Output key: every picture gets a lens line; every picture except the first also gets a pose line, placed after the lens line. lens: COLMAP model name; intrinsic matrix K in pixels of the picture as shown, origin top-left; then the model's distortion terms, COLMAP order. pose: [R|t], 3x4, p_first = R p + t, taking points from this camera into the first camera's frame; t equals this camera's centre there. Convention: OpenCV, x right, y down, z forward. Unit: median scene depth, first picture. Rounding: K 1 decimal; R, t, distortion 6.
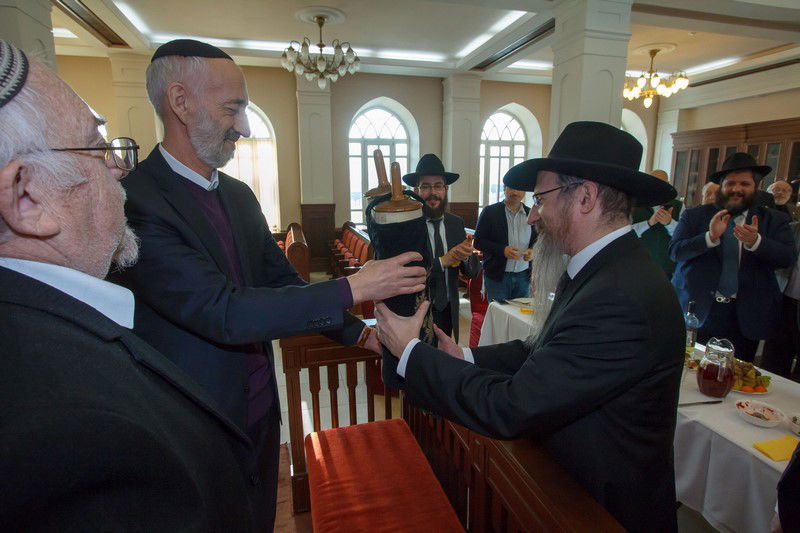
lens RADIAL K [[413.8, 0, 400.3], [0, 413.8, 269.4], [0, 0, 1]] dist [0.019941, -0.000084]
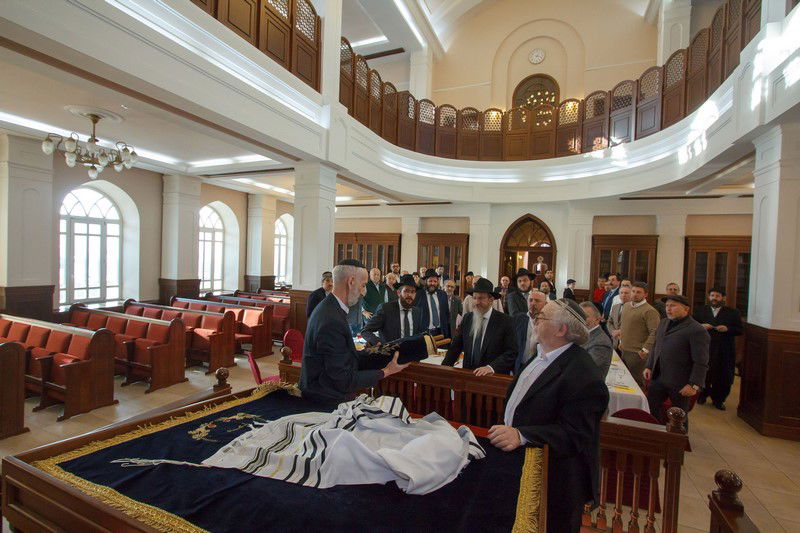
lens RADIAL K [[375.6, 0, 398.9], [0, 375.6, 264.1], [0, 0, 1]] dist [0.006740, 0.000289]
pose [[0.608477, -0.004483, 0.793559, -0.320152], [0.163521, 0.979233, -0.119851, 0.026457], [-0.776542, 0.202690, 0.596573, -0.101087]]
